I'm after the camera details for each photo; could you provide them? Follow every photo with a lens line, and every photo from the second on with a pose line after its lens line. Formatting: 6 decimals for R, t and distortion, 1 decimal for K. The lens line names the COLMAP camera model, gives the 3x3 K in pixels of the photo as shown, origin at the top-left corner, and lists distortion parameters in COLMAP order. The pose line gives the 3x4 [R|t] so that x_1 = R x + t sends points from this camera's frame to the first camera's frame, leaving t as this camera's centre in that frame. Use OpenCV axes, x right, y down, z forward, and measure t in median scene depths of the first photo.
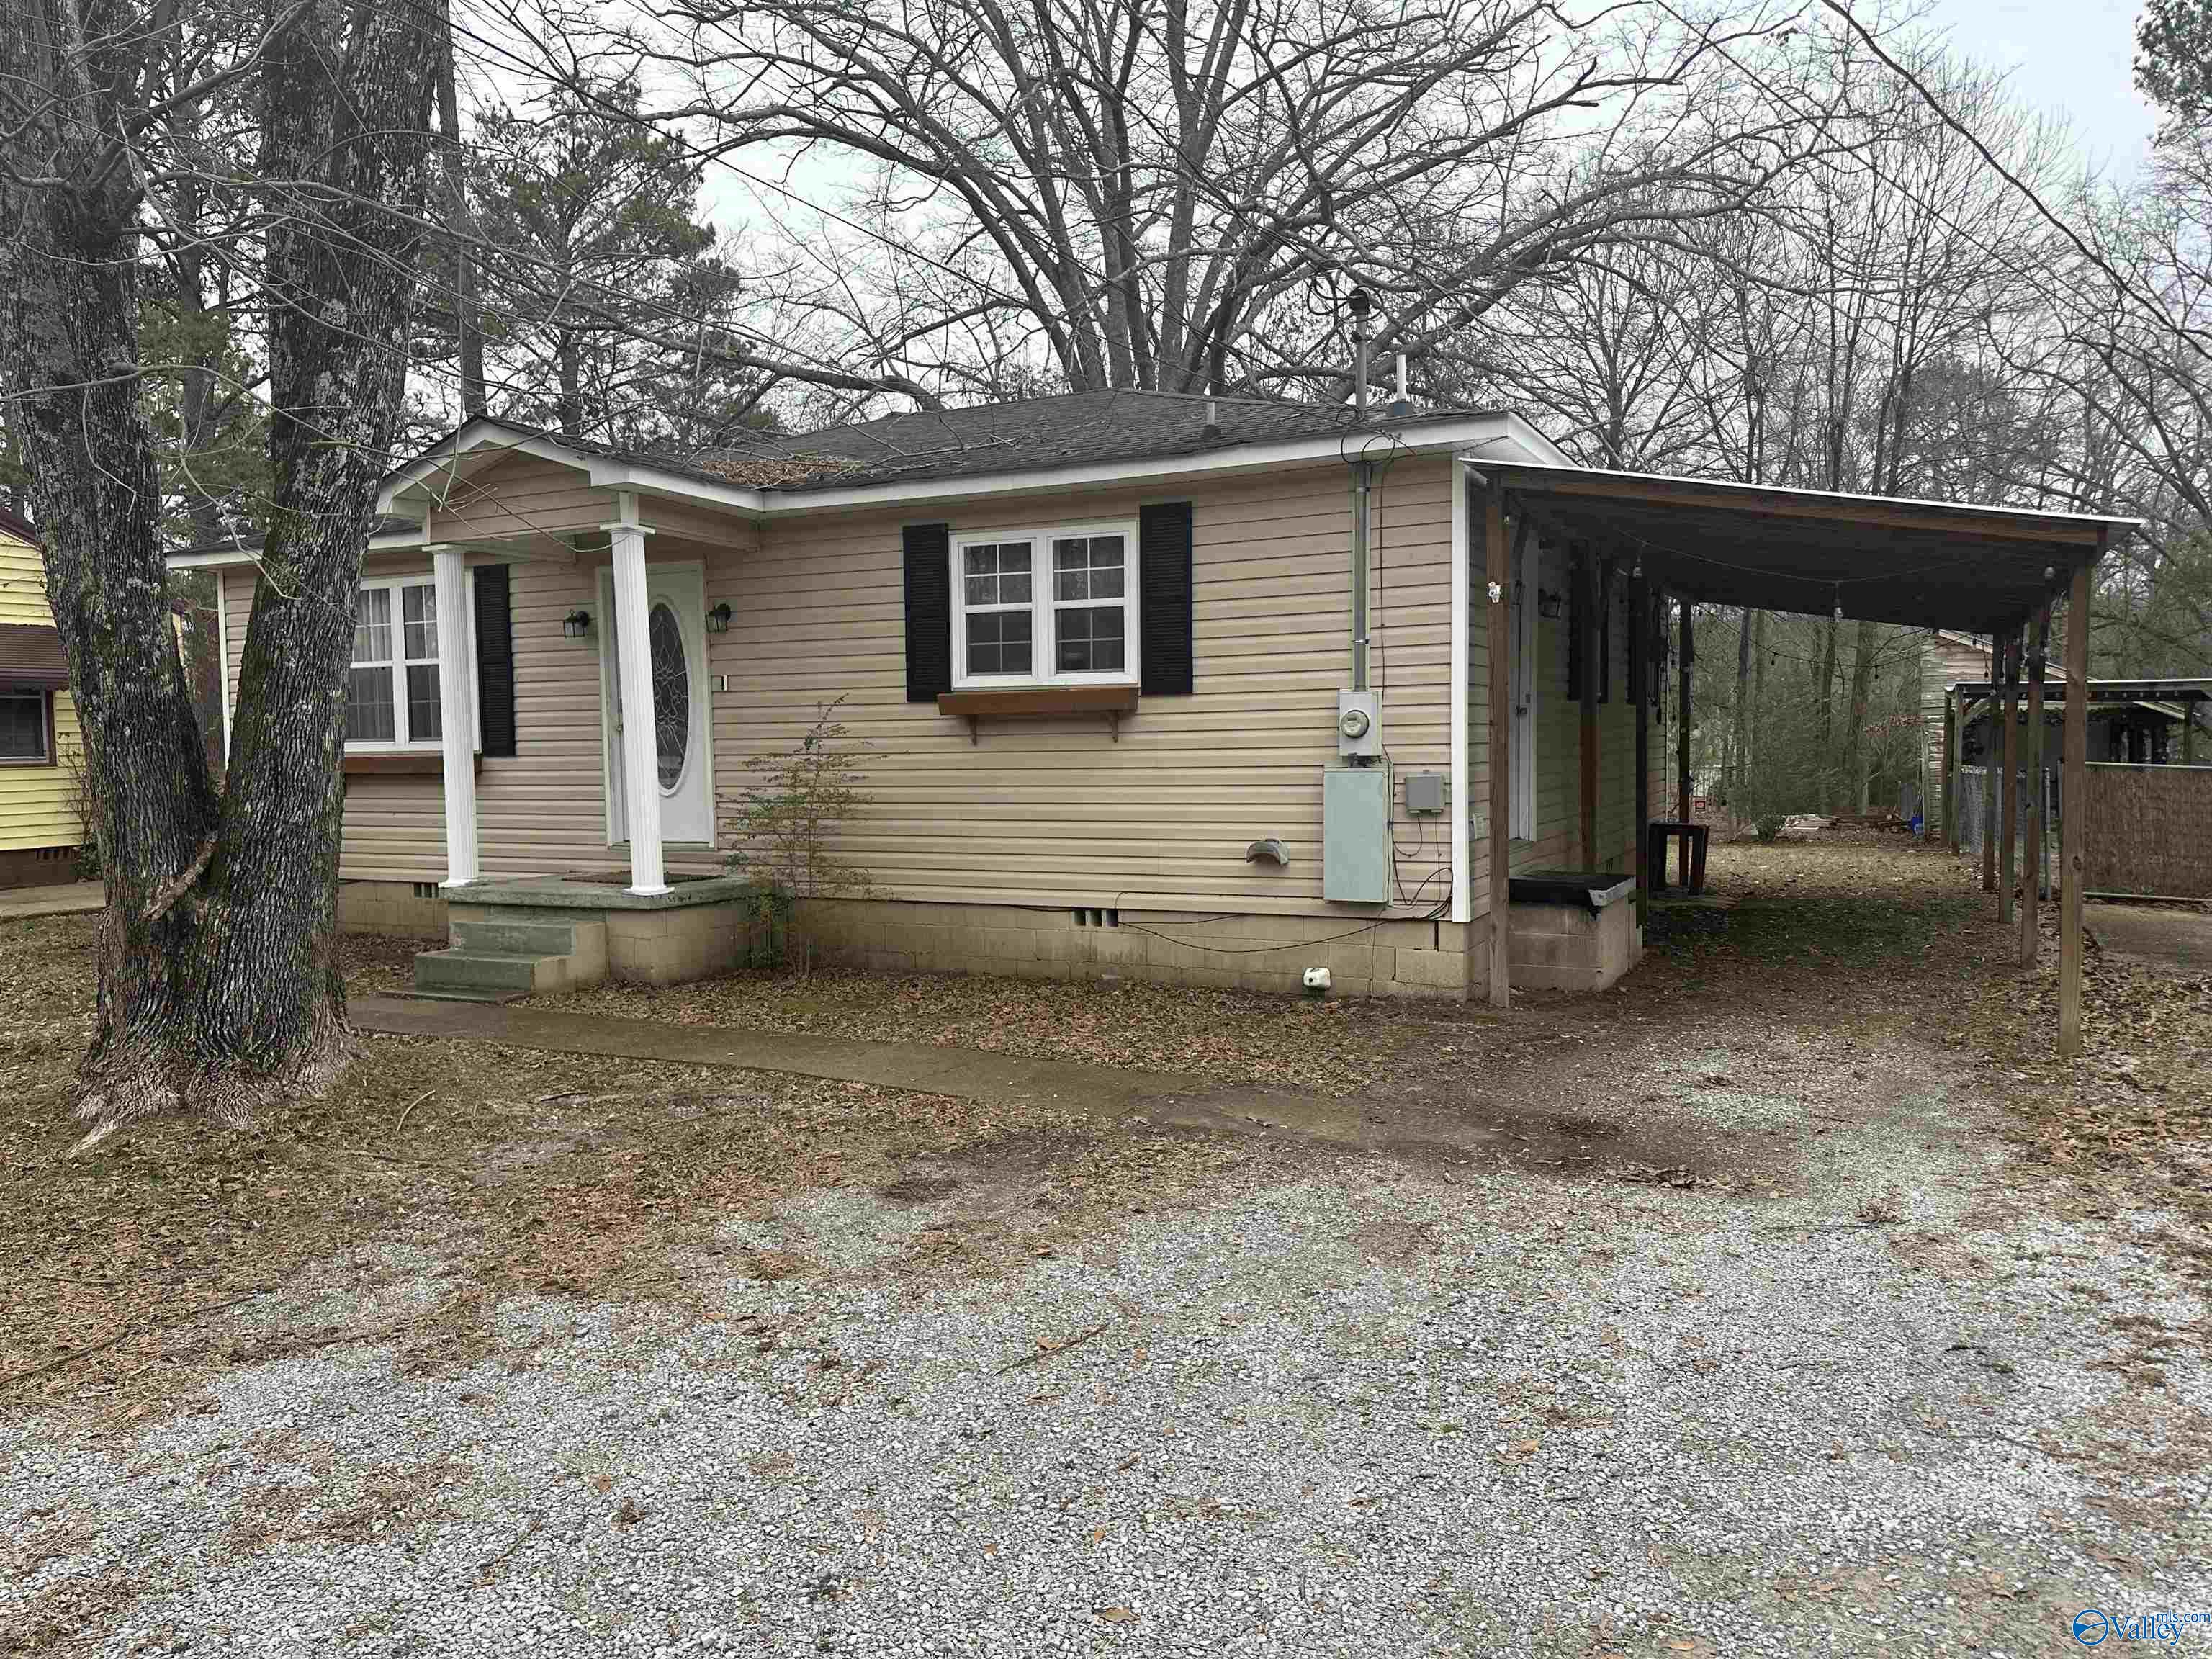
lens RADIAL K [[1546.5, 0, 1099.6], [0, 1546.5, 823.2], [0, 0, 1]] dist [0.065406, -0.087257]
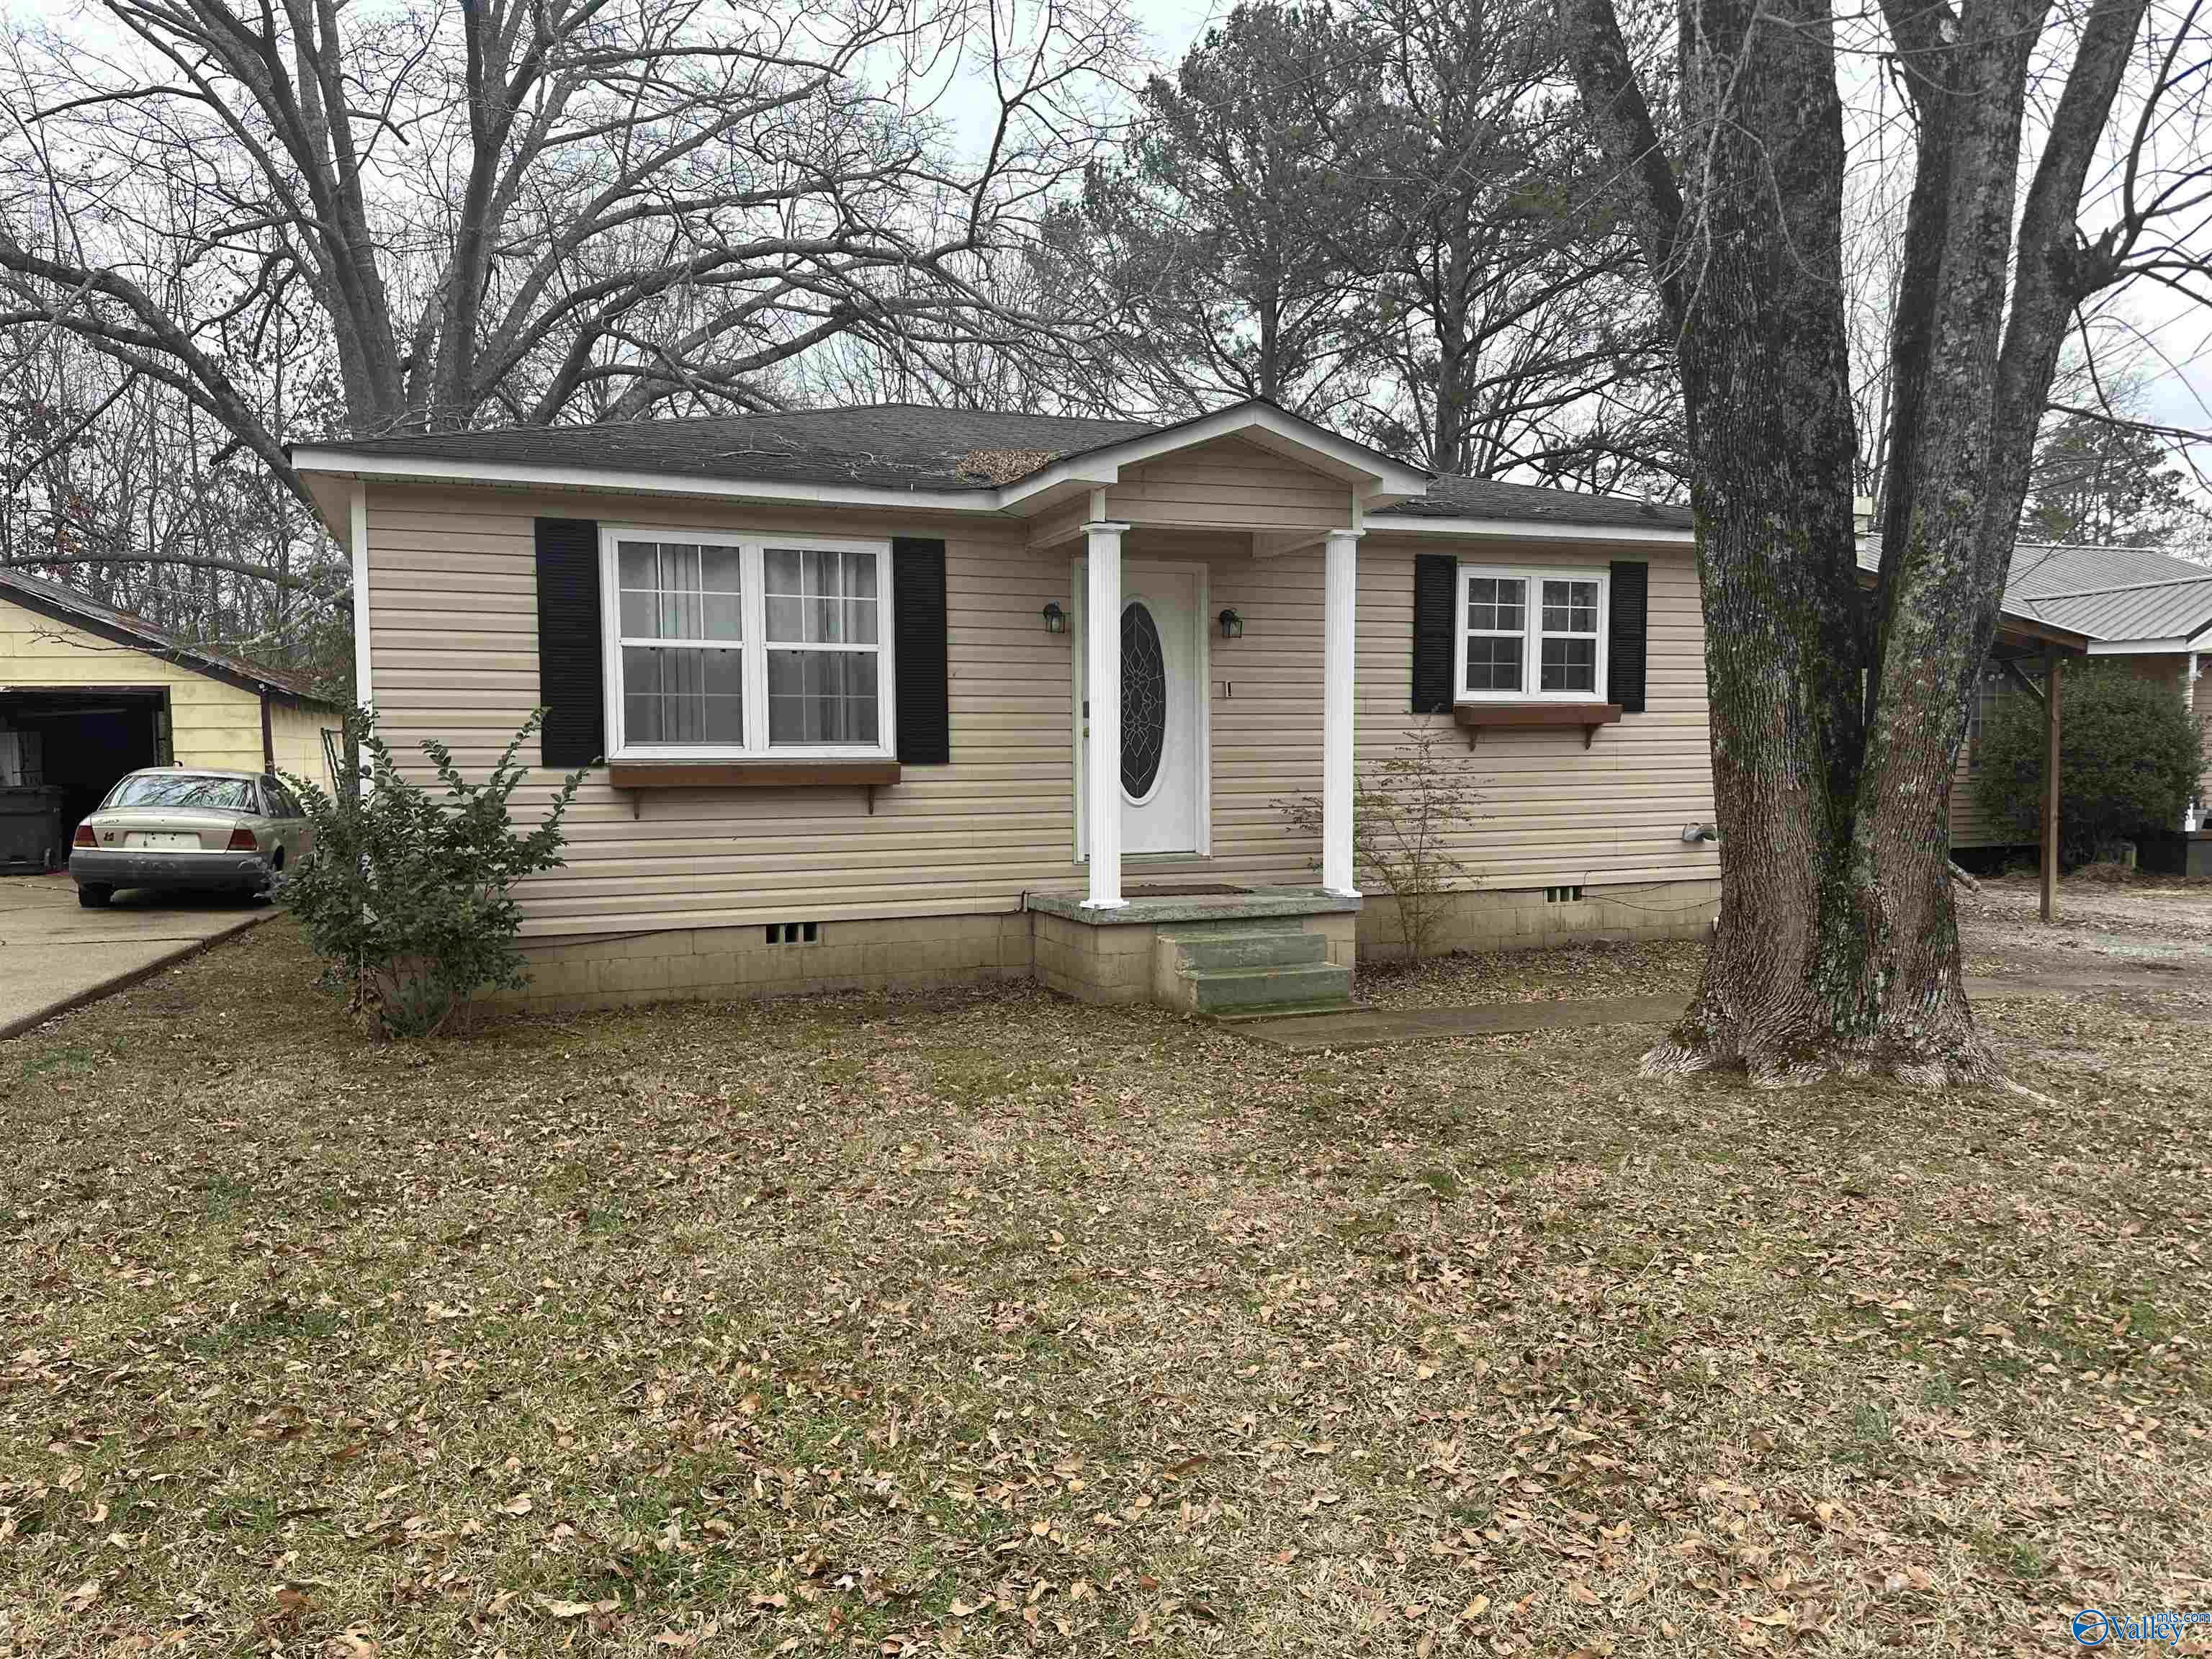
lens RADIAL K [[1546.5, 0, 1114.1], [0, 1546.5, 823.4], [0, 0, 1]] dist [0.065406, -0.087257]
pose [[0.687643, -0.025191, 0.725612, -1.124786], [0.039052, 0.999235, -0.002318, -0.005388], [-0.724998, 0.029931, 0.688101, 0.416351]]
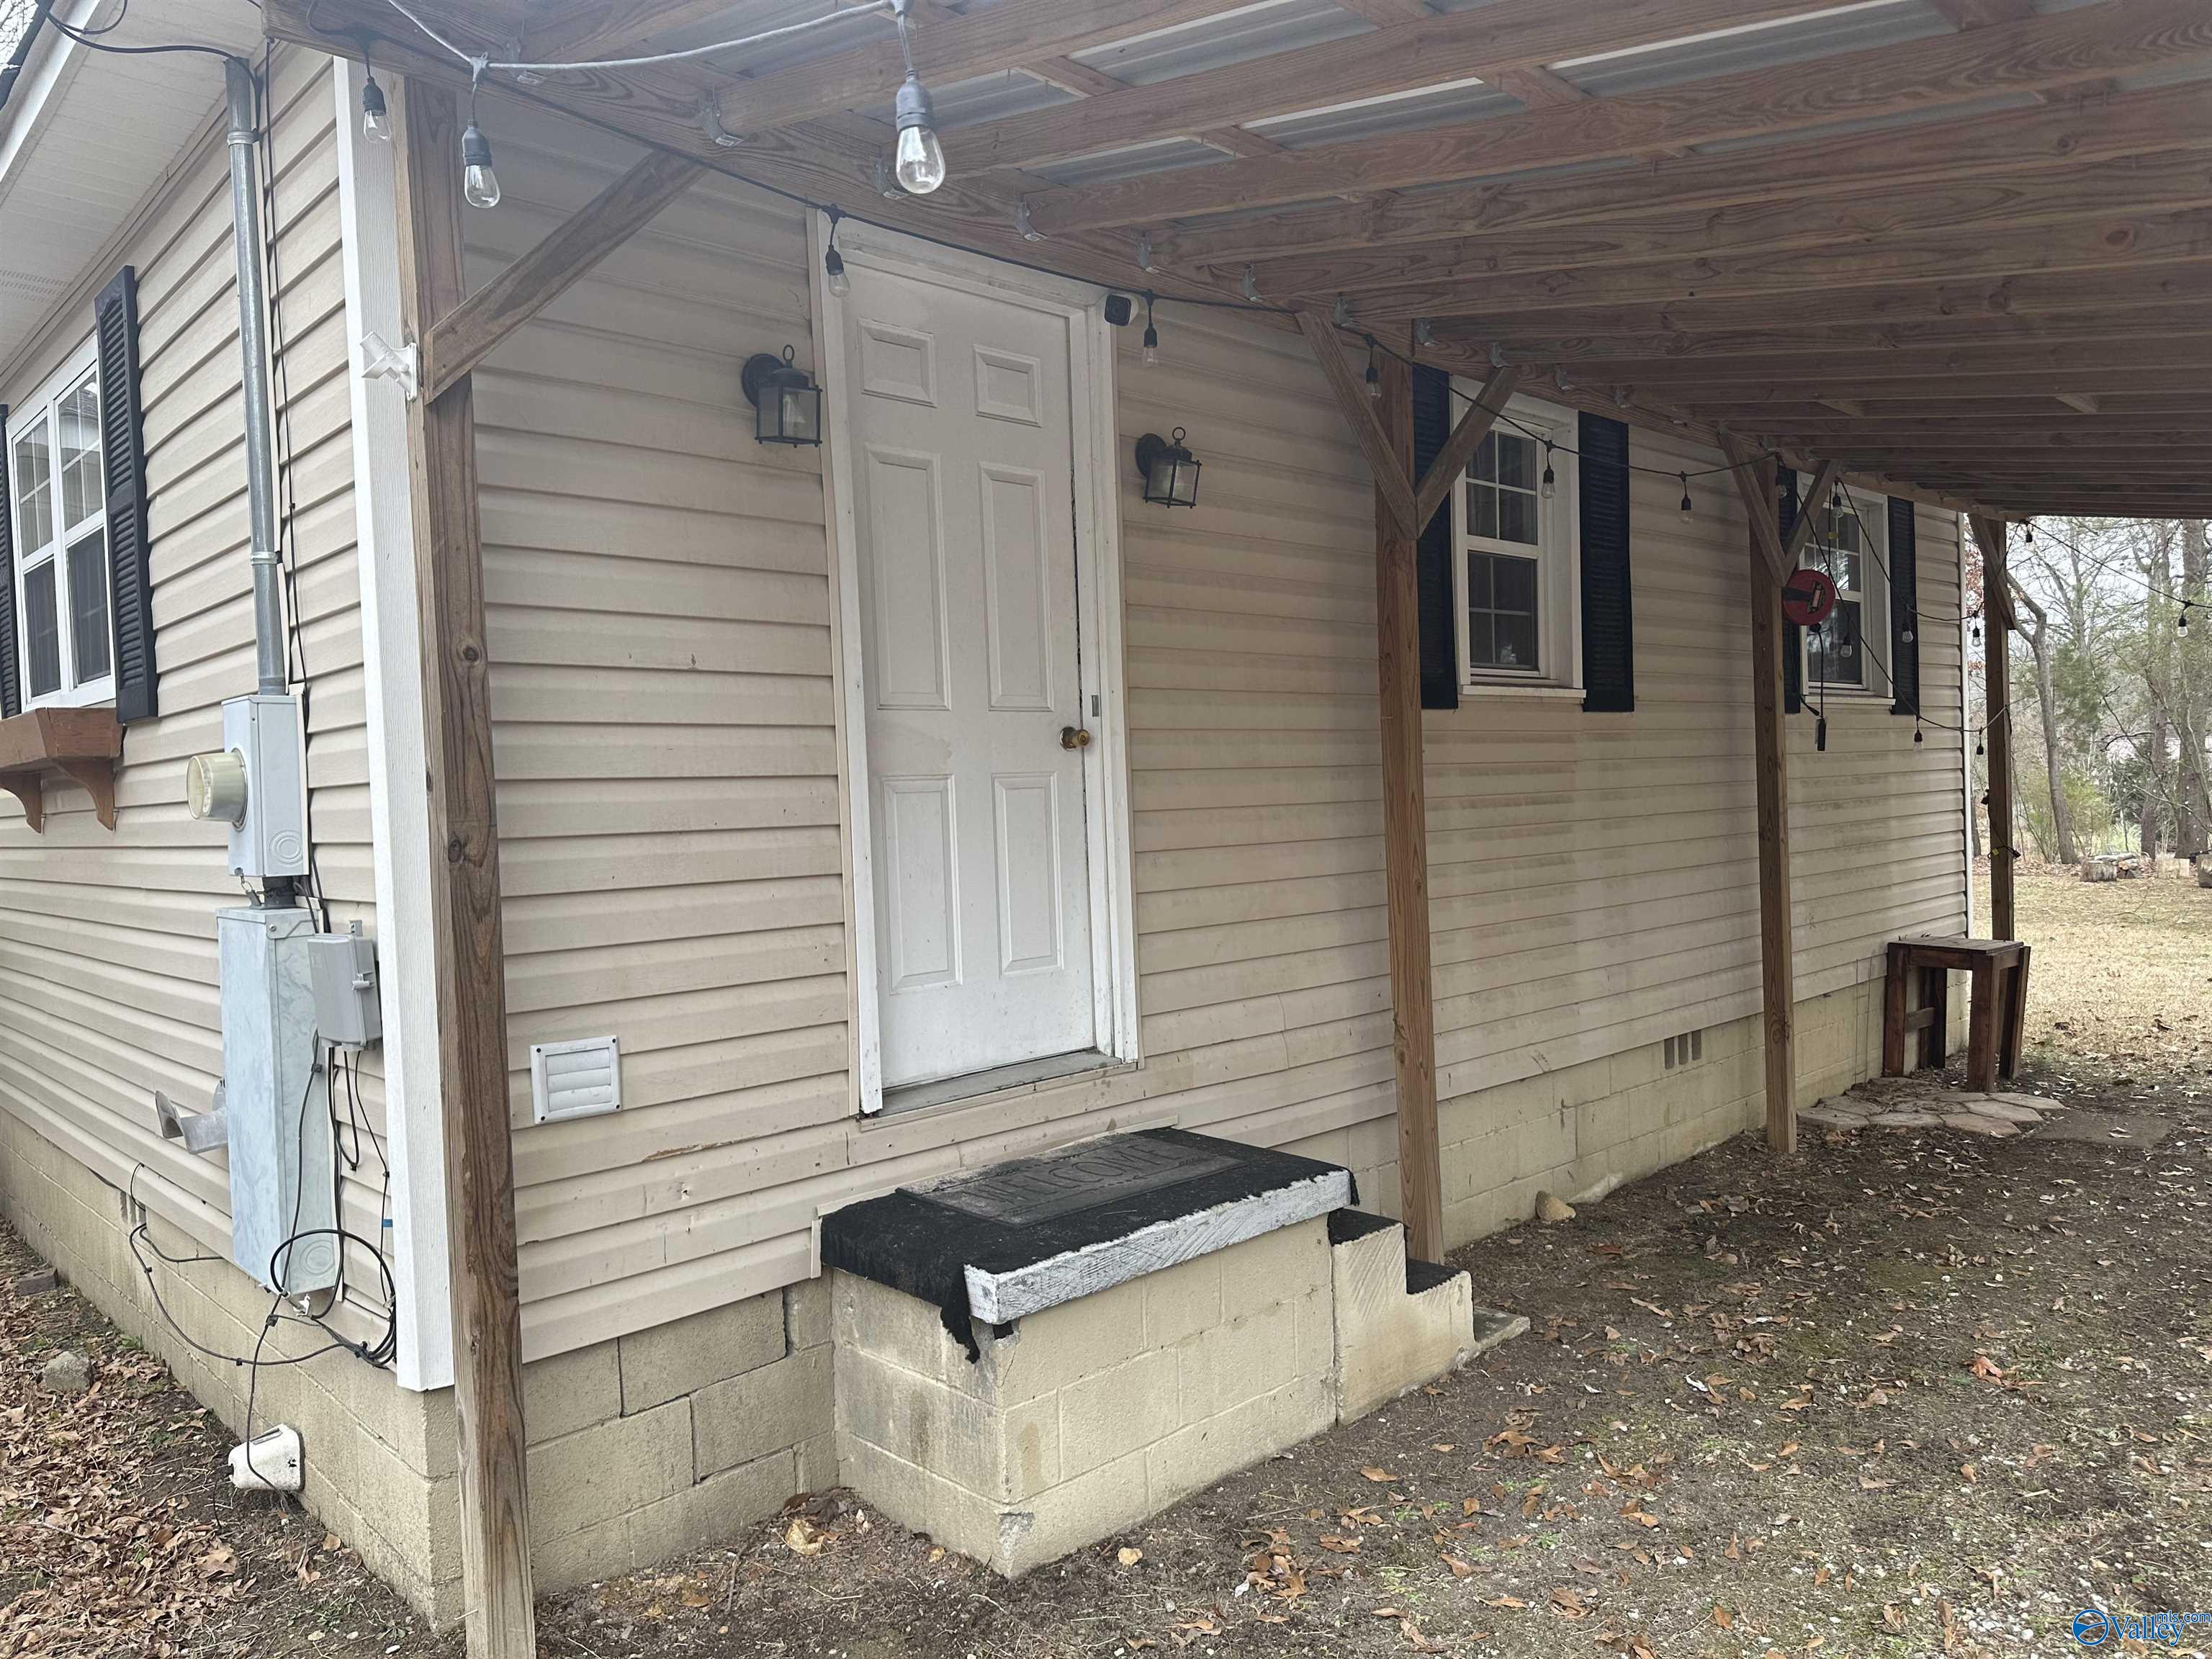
lens RADIAL K [[1546.5, 0, 1129.3], [0, 1546.5, 827.5], [0, 0, 1]] dist [0.065406, -0.087257]
pose [[0.946241, -0.010727, -0.323285, 0.428434], [0.003890, 0.999755, -0.021787, -0.041625], [0.323440, 0.019358, 0.946051, 0.648959]]
